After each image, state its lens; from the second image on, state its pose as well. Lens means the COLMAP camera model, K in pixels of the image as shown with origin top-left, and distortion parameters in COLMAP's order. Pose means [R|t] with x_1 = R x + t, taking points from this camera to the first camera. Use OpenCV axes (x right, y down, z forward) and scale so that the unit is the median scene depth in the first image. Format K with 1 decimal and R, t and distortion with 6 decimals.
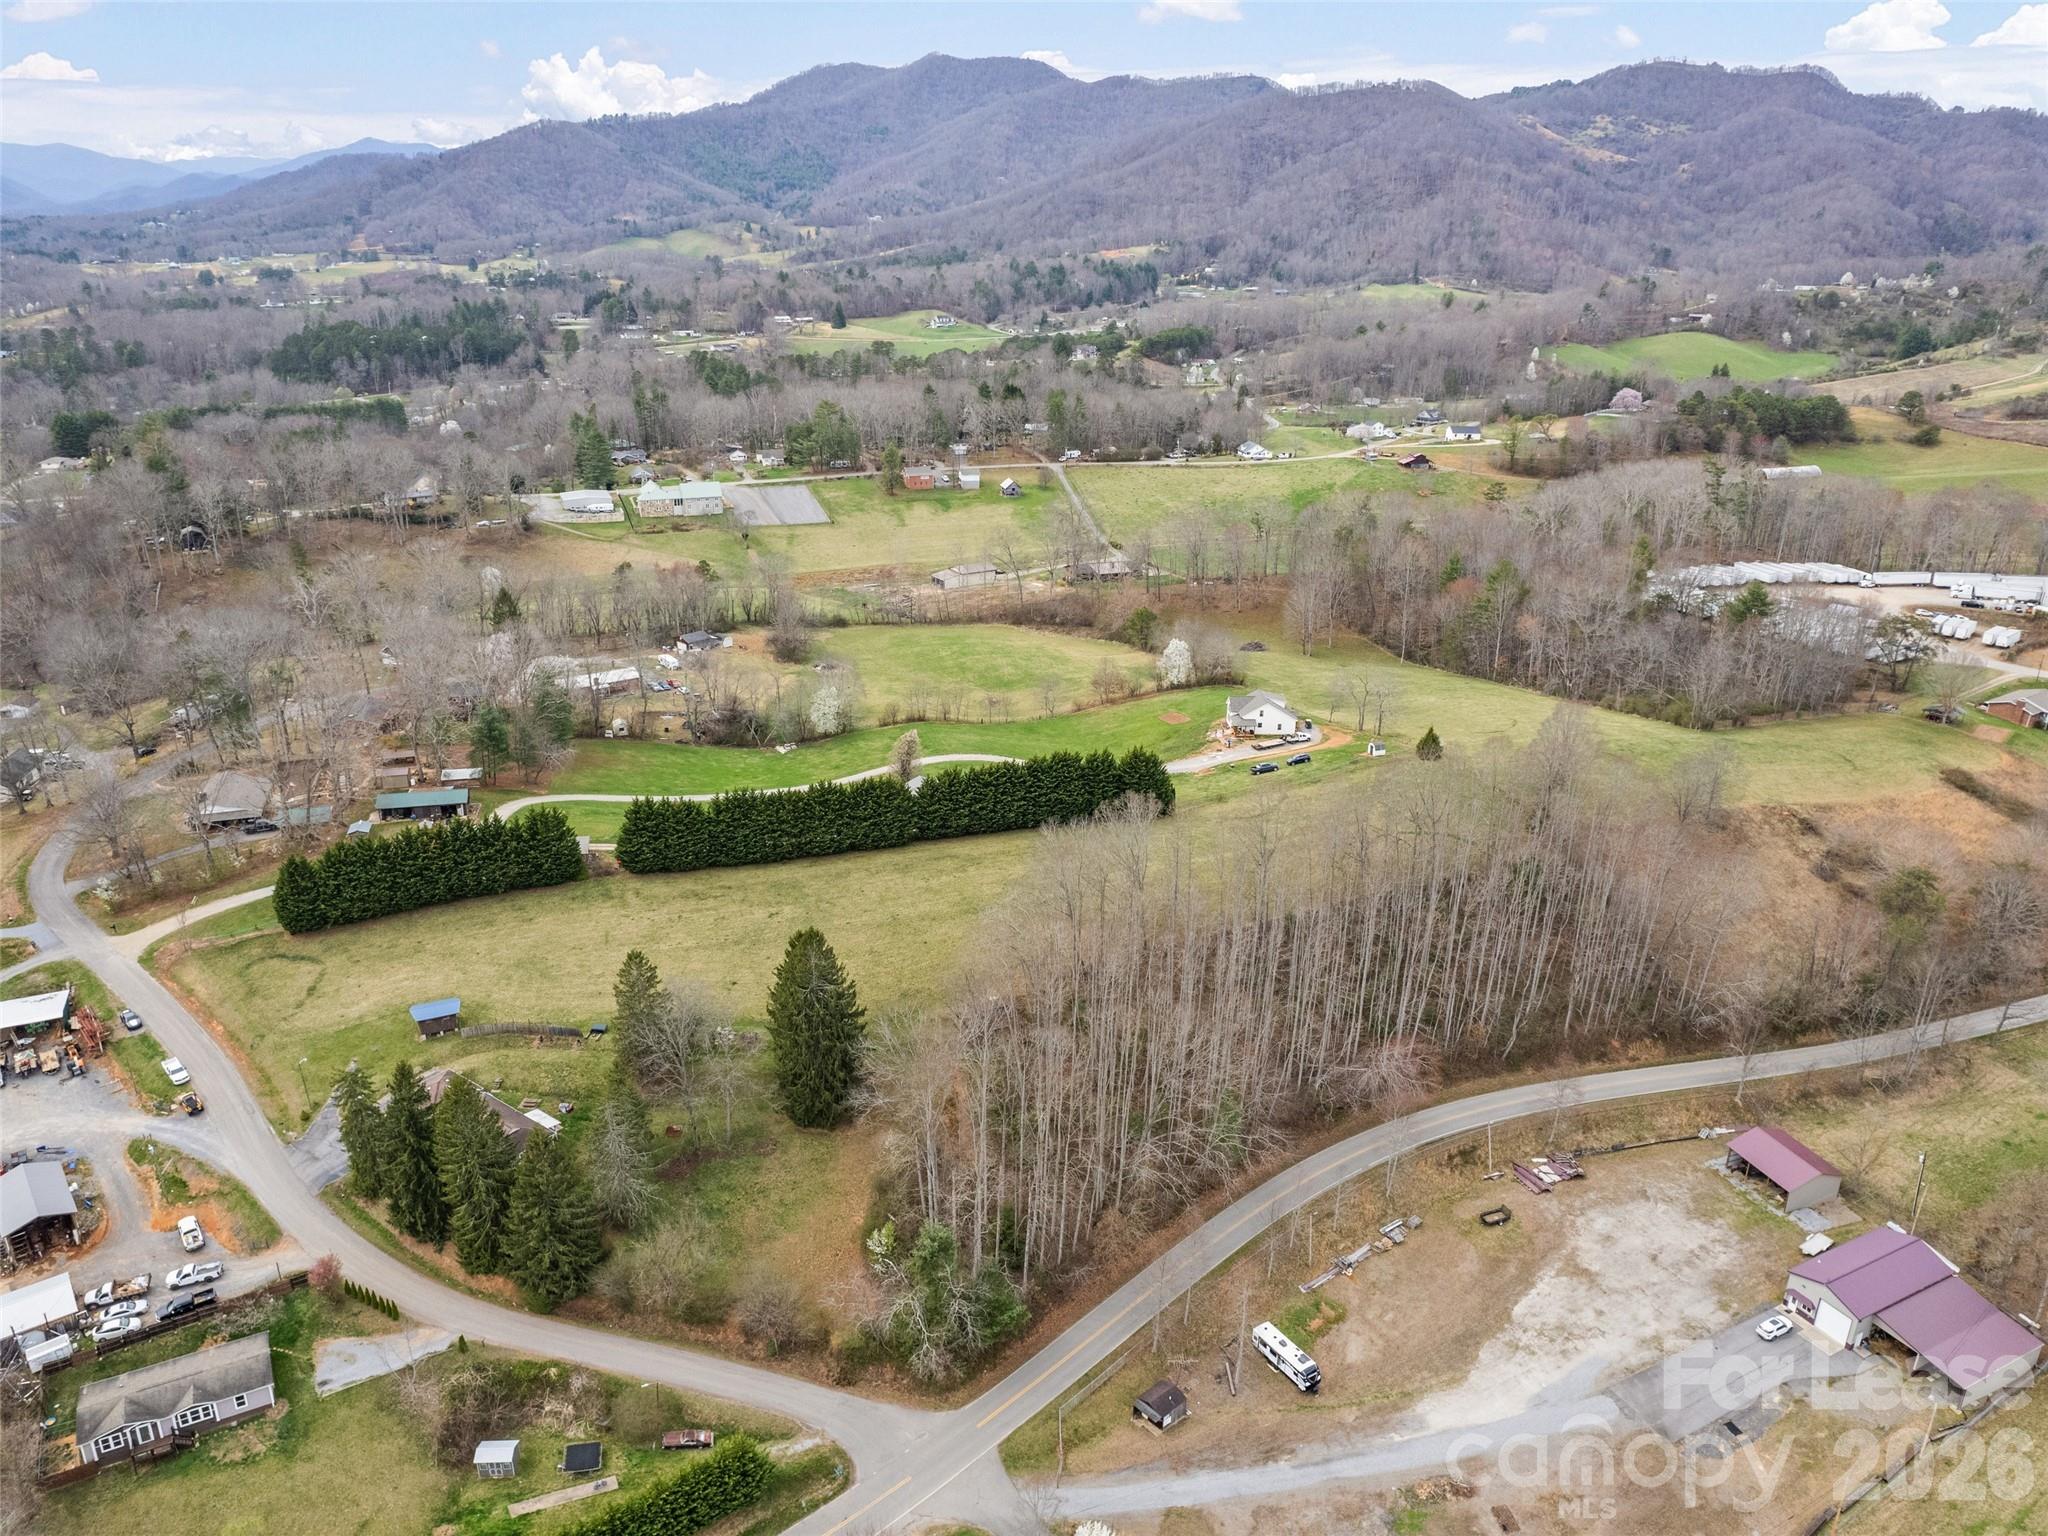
lens RADIAL K [[1480.5, 0, 1030.0], [0, 1480.5, 761.1], [0, 0, 1]] dist [-0.087240, 0.078808]
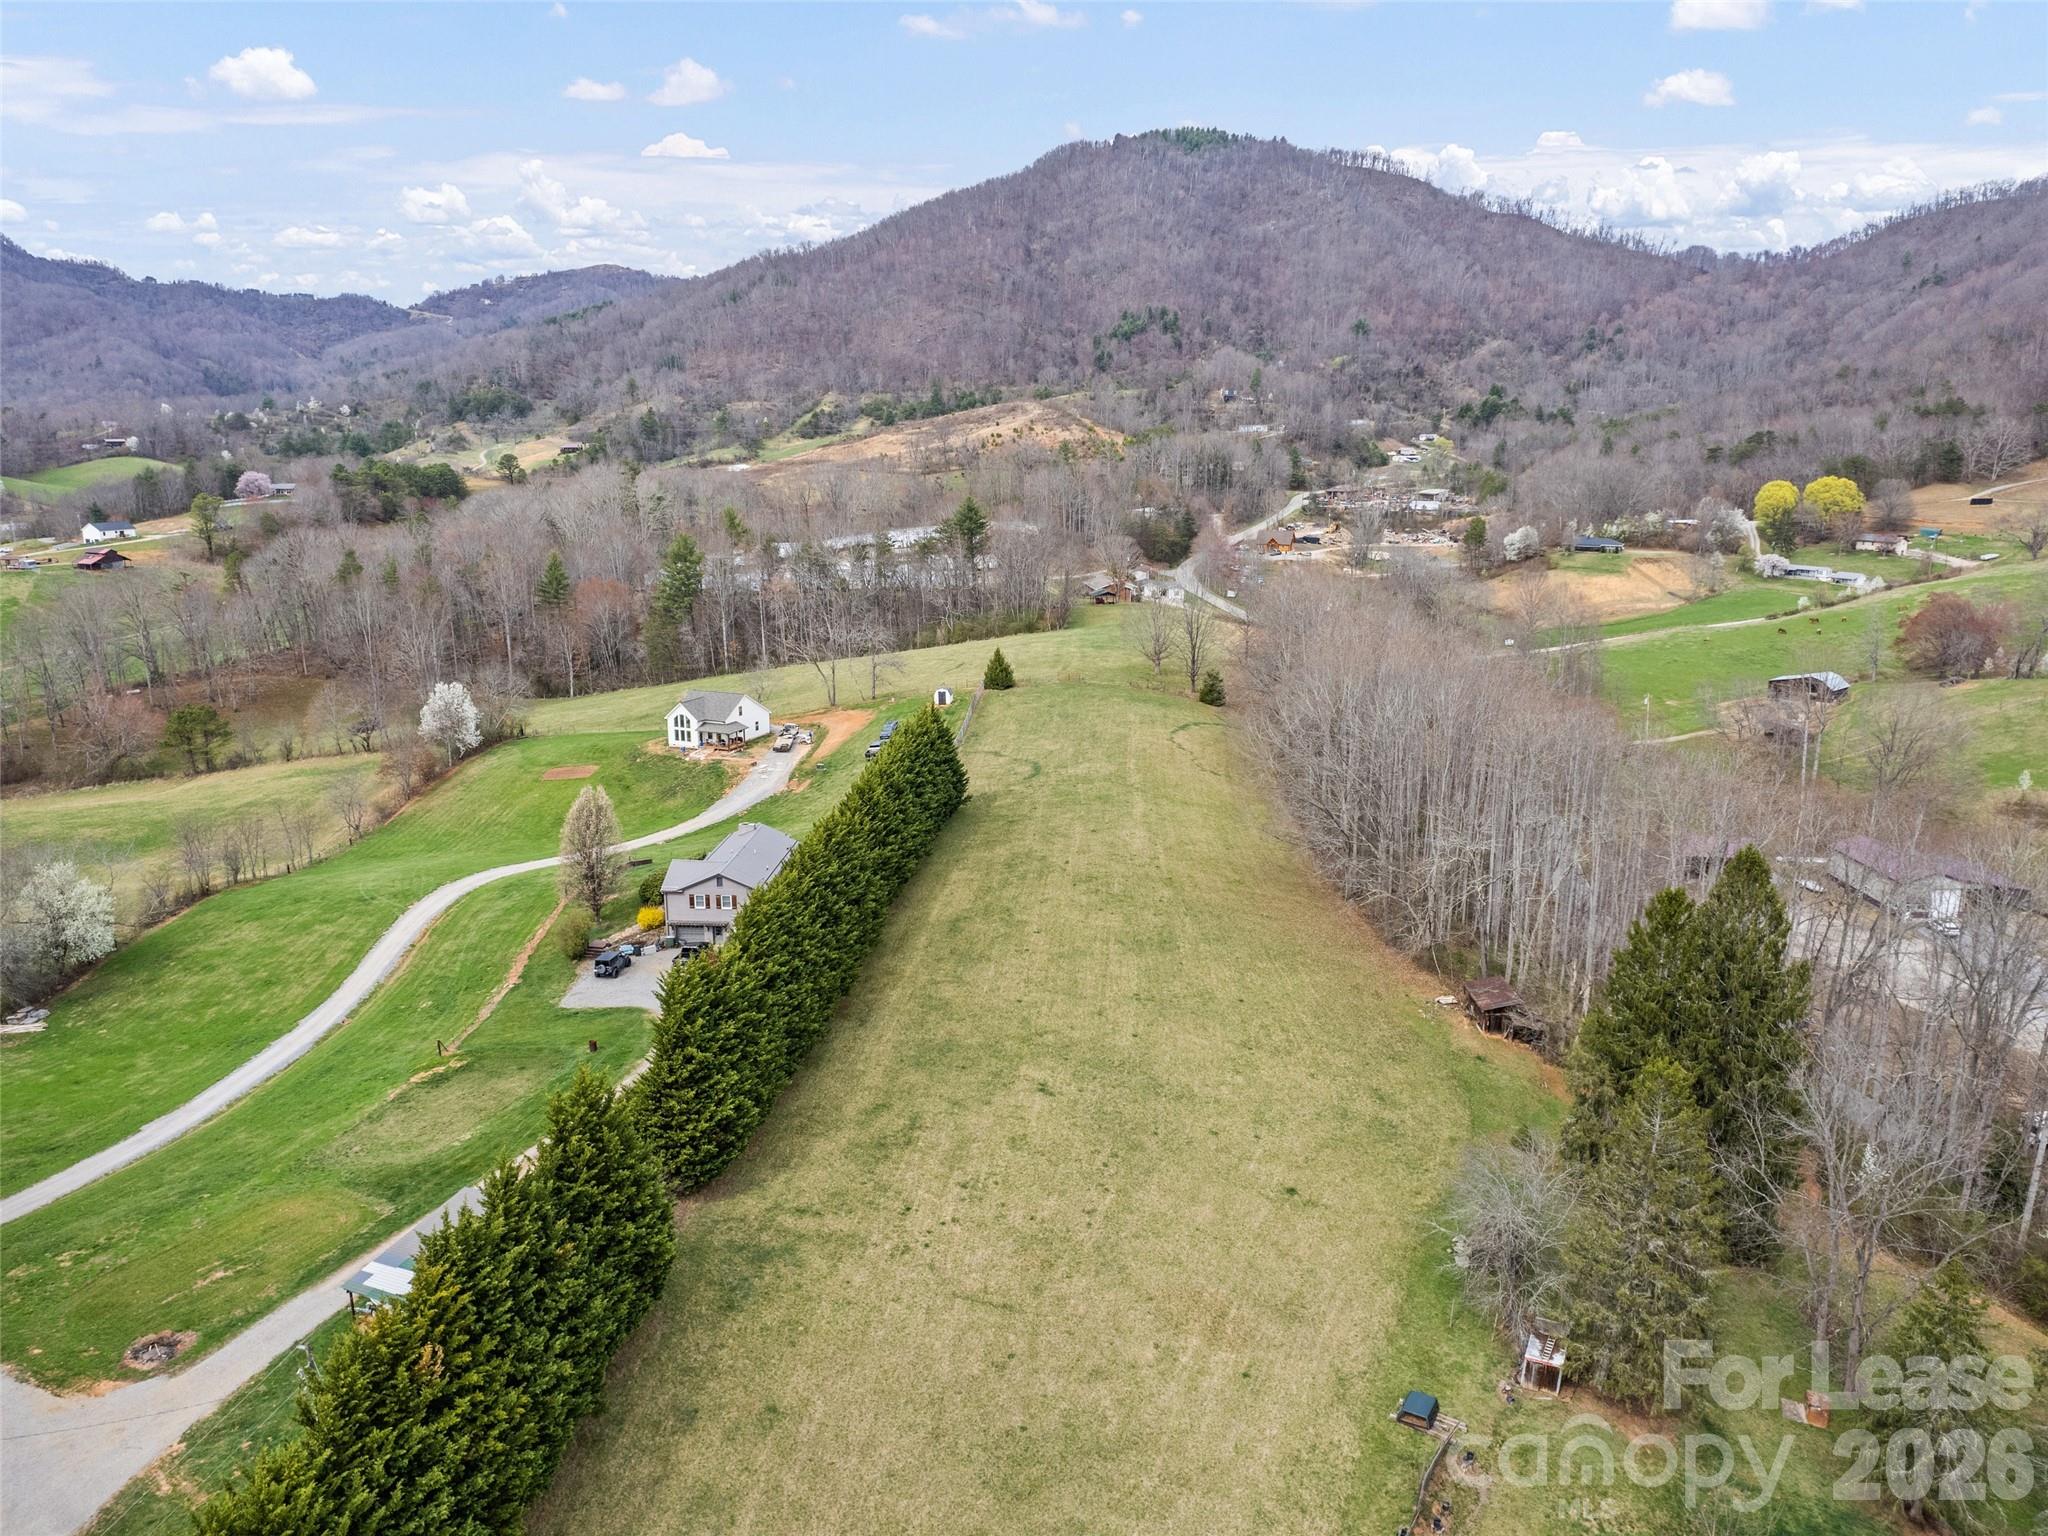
lens RADIAL K [[1471.4, 0, 1025.3], [0, 1471.4, 769.6], [0, 0, 1]] dist [-0.068689, 0.053359]
pose [[0.448131, -0.225290, 0.865114, -0.198797], [0.323610, 0.942976, 0.077936, -0.008598], [-0.833340, 0.245034, 0.495483, 0.284499]]
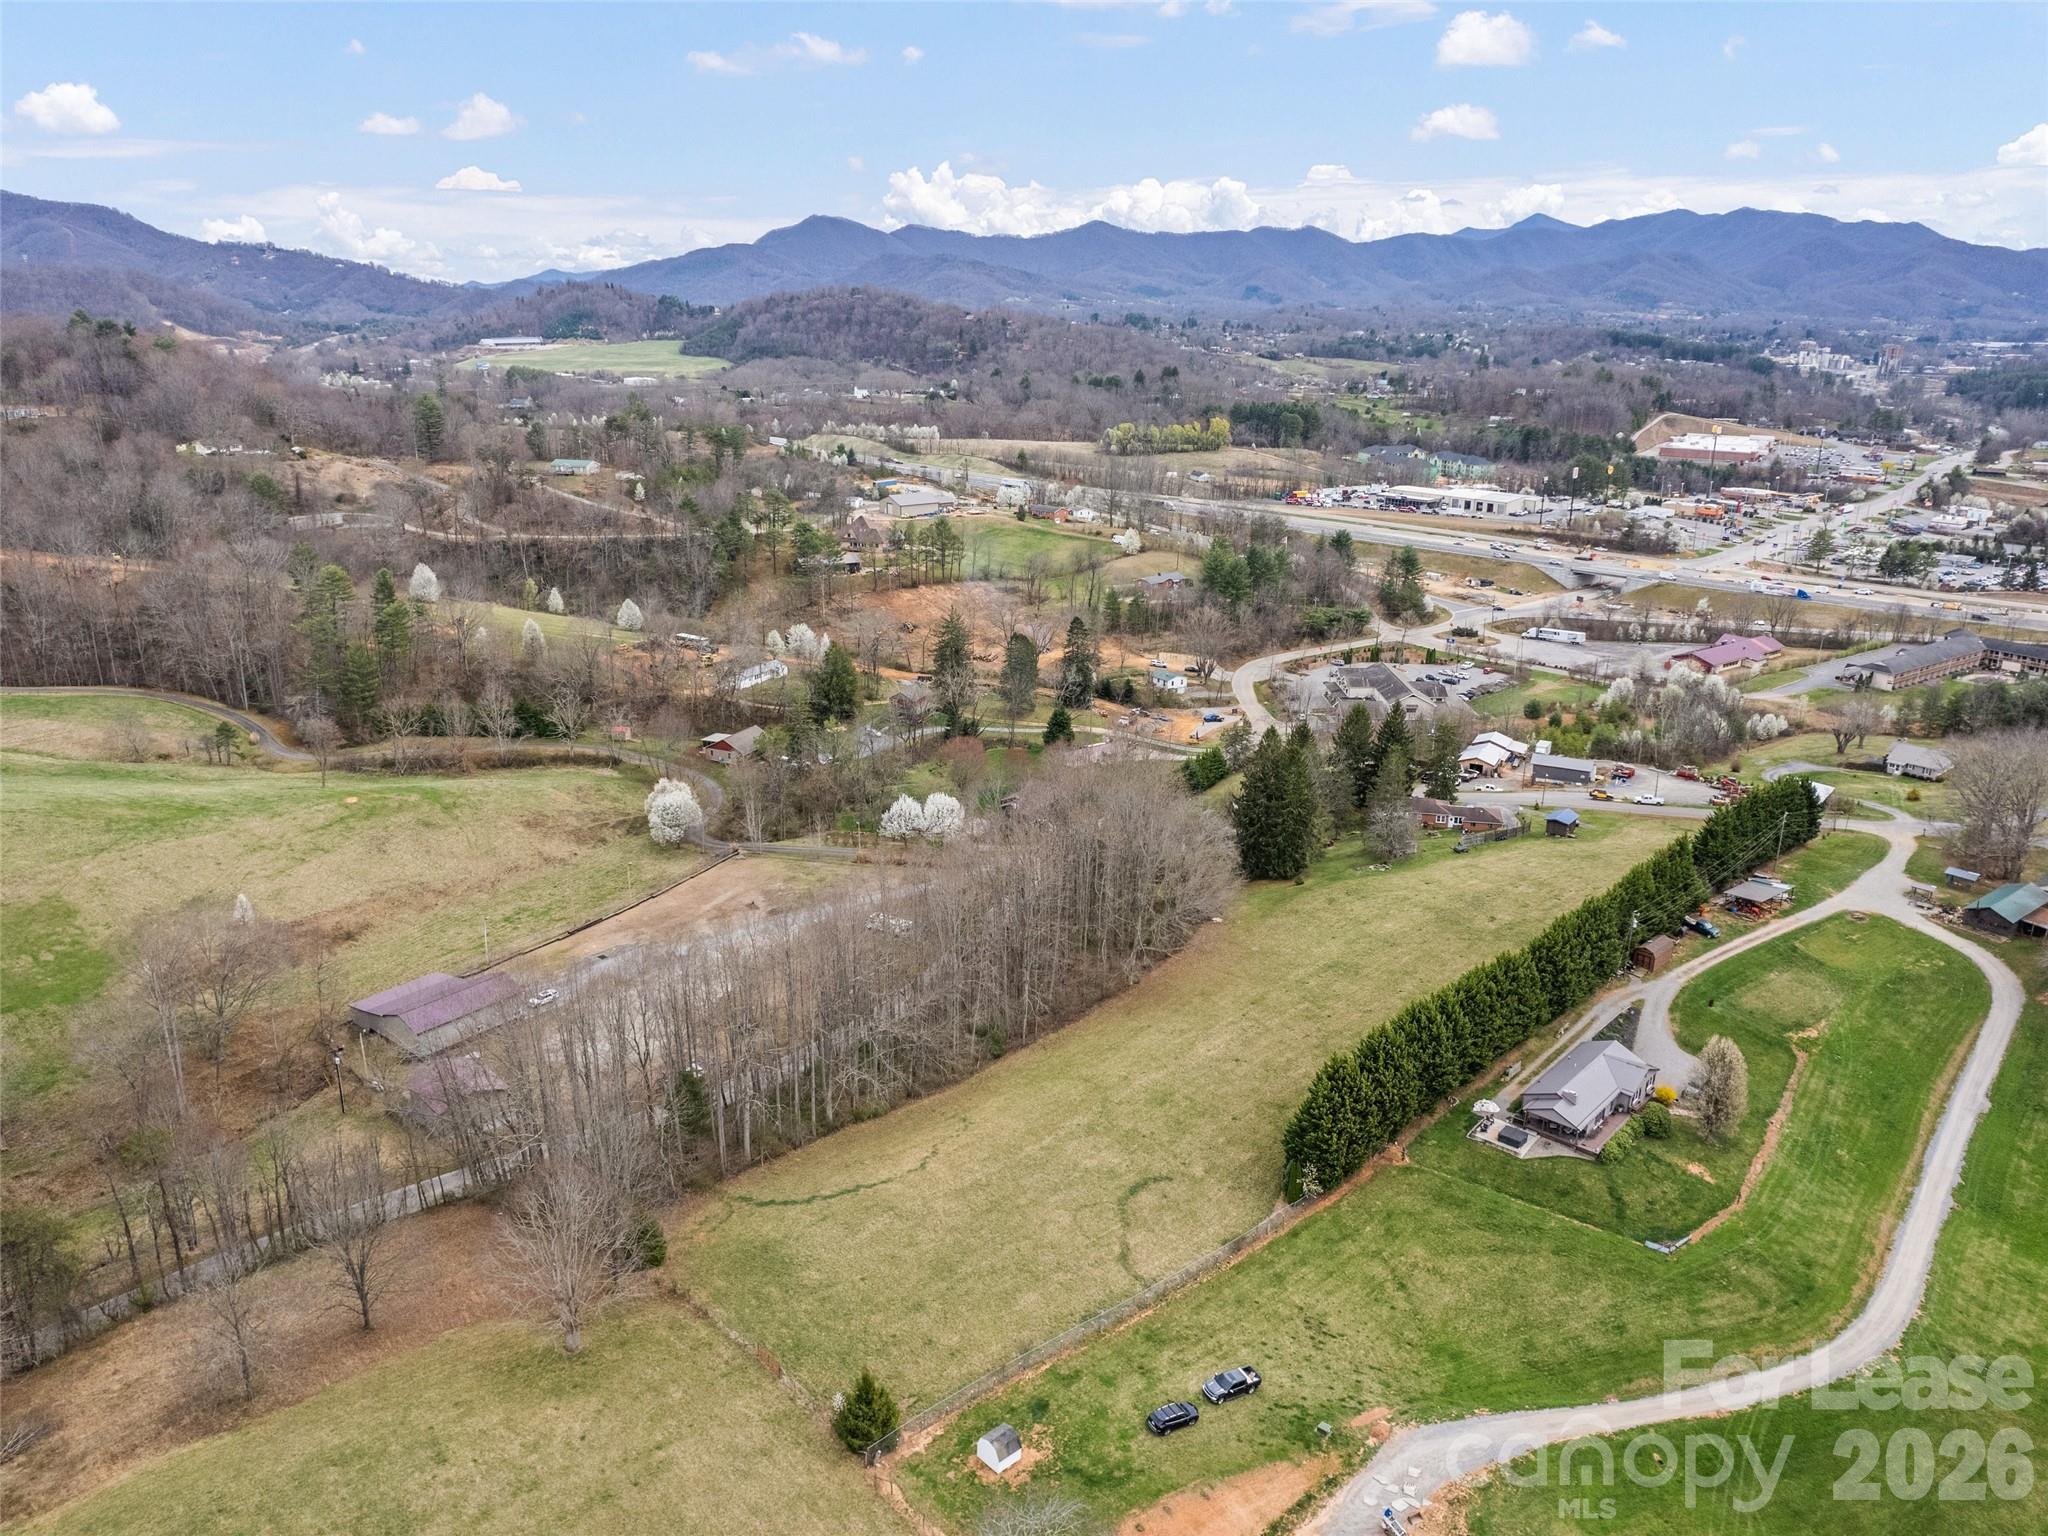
lens RADIAL K [[1480.5, 0, 1030.0], [0, 1480.5, 761.1], [0, 0, 1]] dist [-0.087240, 0.078808]
pose [[-0.914206, 0.104267, -0.391608, 0.170372], [-0.162852, 0.790354, 0.590610, -0.180733], [0.371089, 0.603713, -0.705566, 0.555831]]
